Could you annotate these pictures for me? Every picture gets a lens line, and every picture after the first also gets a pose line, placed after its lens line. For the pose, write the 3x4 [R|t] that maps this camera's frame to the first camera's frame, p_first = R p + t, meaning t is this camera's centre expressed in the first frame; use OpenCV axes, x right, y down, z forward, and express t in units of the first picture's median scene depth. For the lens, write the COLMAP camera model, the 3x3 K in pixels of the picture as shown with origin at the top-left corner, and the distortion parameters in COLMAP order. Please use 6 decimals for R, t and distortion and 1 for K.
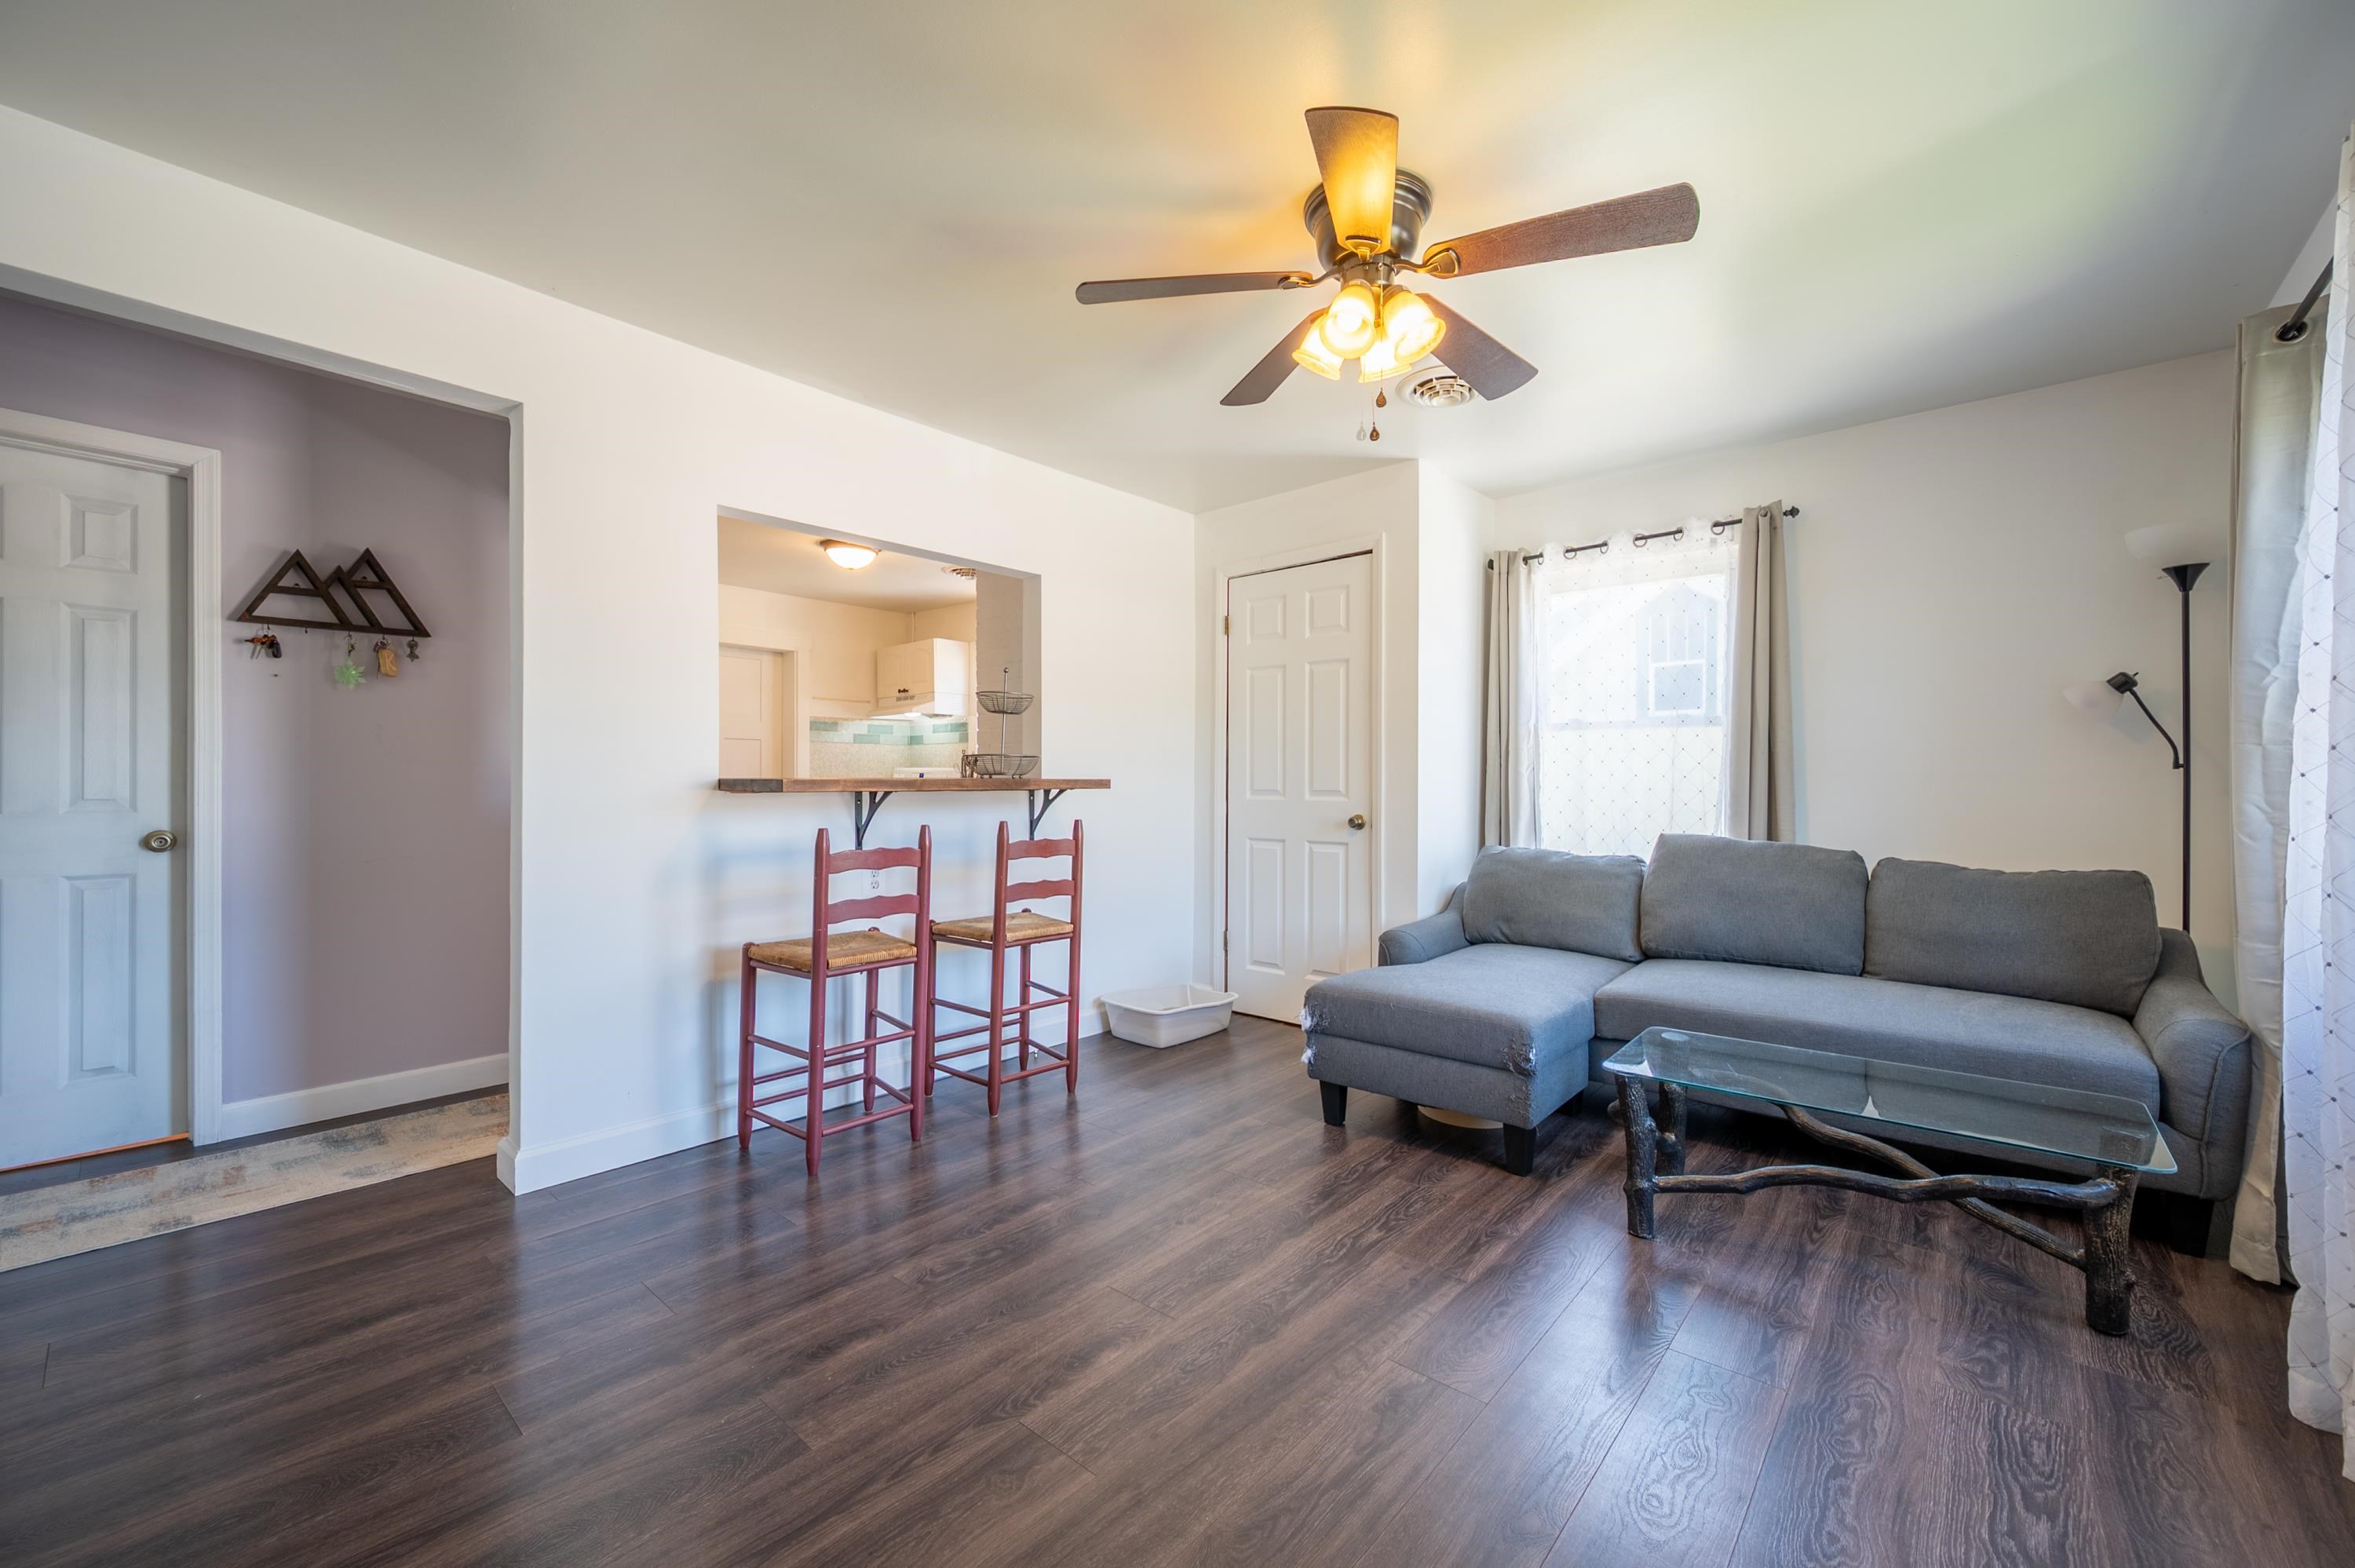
lens RADIAL K [[924.4, 0, 1179.1], [0, 924.4, 788.4], [0, 0, 1]] dist [-0.001647, 0.000080]
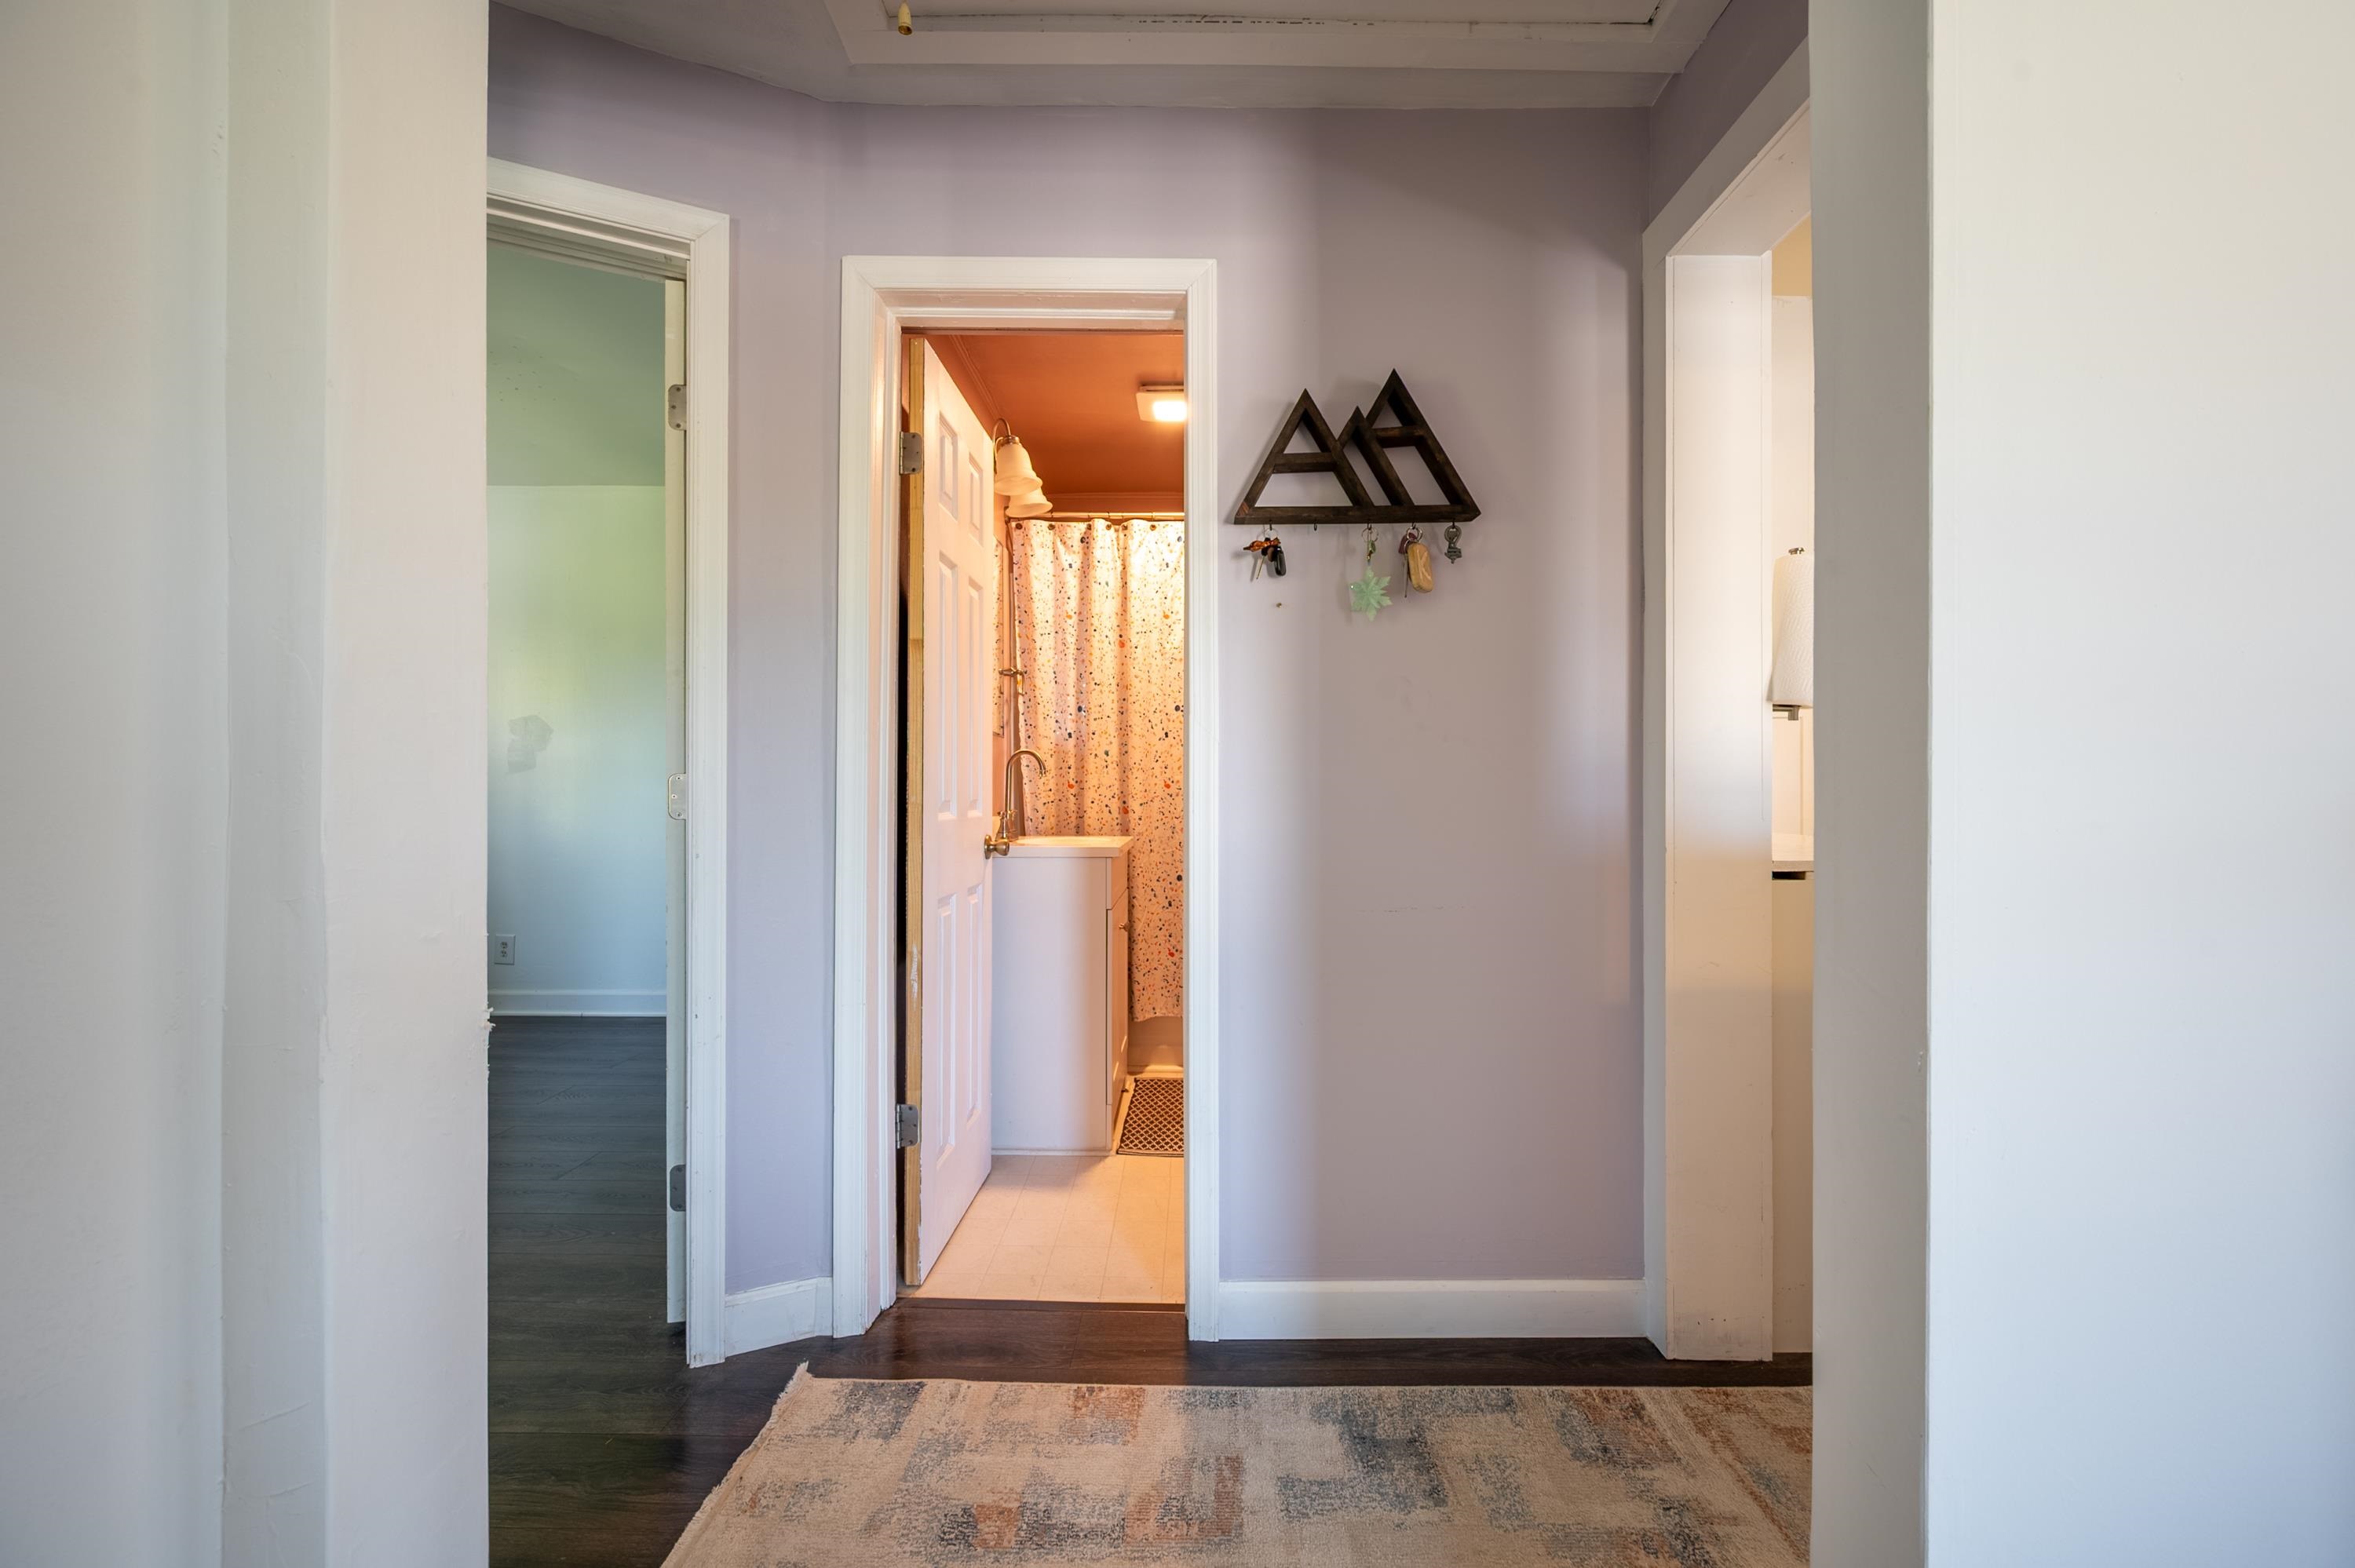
lens RADIAL K [[924.4, 0, 1180.6], [0, 924.4, 782.2], [0, 0, 1]] dist [-0.001647, 0.000080]
pose [[0.652930, -0.004066, -0.757407, -0.541534], [-0.000707, 0.999982, -0.005978, 0.000141], [0.757418, 0.004439, 0.652915, 0.534860]]
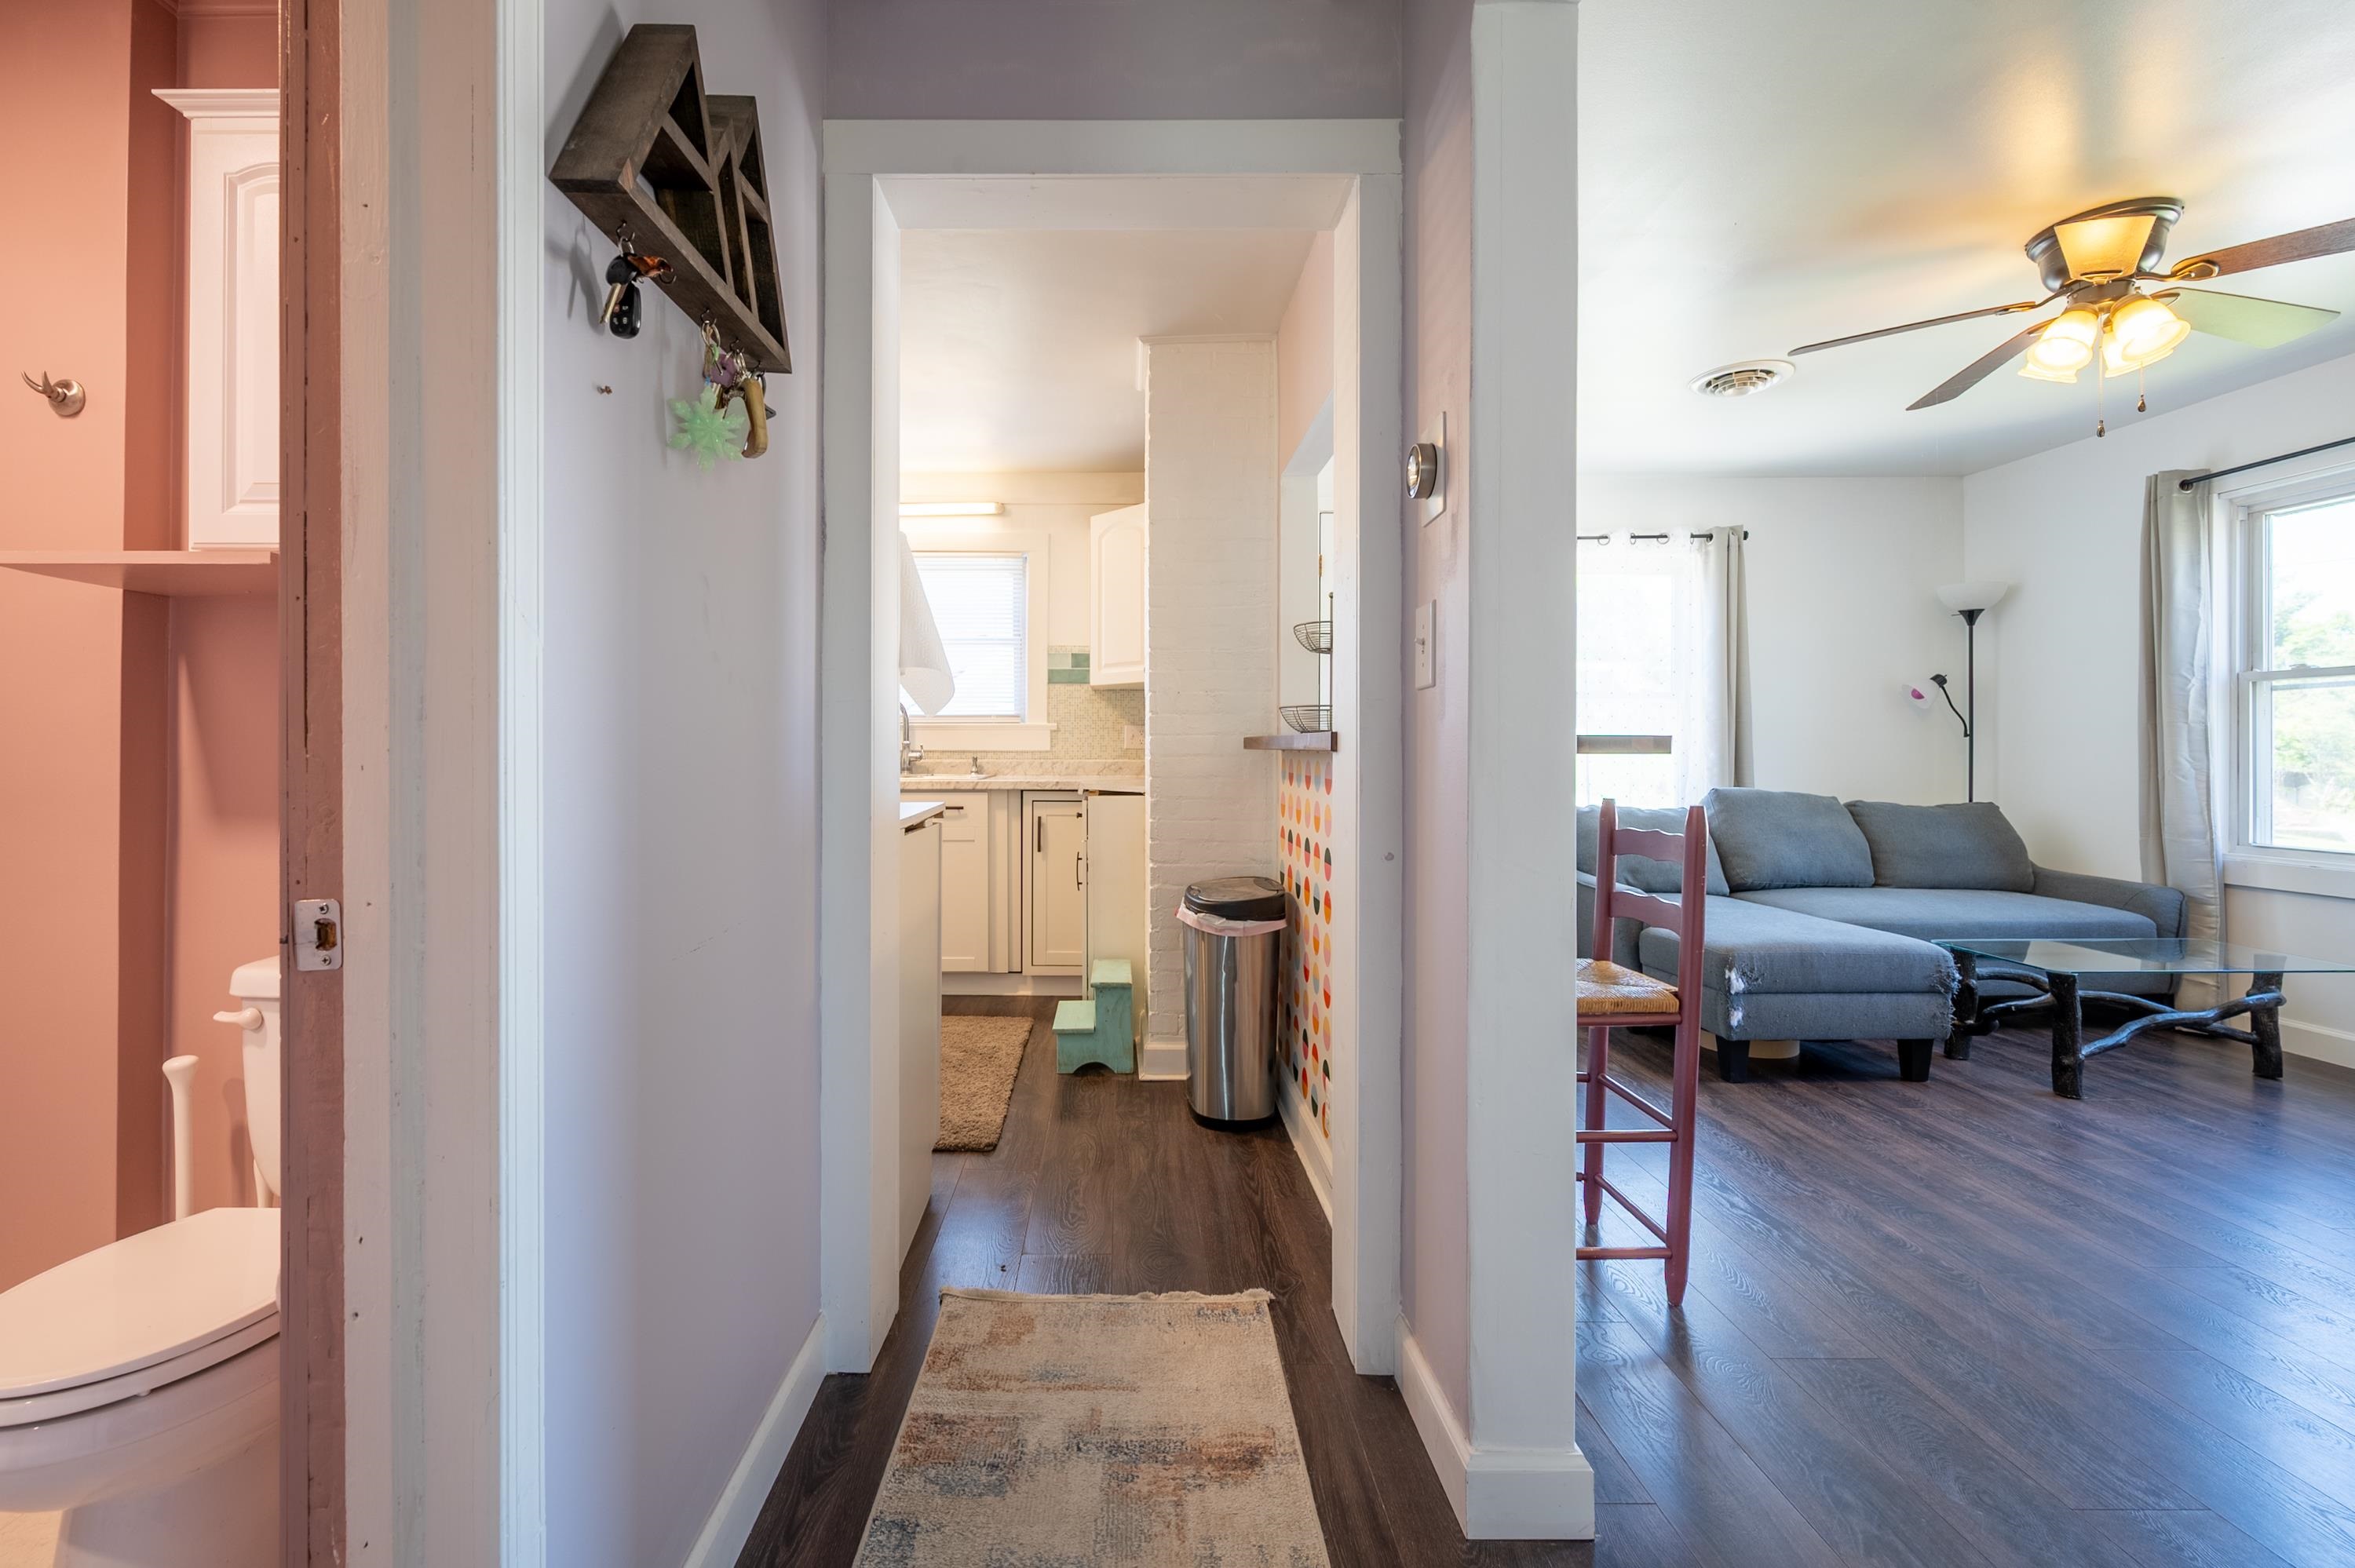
lens RADIAL K [[987.1, 0, 1115.5], [0, 987.1, 749.8], [0, 0, 1]] dist [-0.000346, -0.000037]
pose [[0.759989, 0.000383, 0.649935, -1.057548], [0.002422, 0.999991, -0.003421, 0.001913], [-0.649931, 0.004174, 0.759982, 0.622454]]
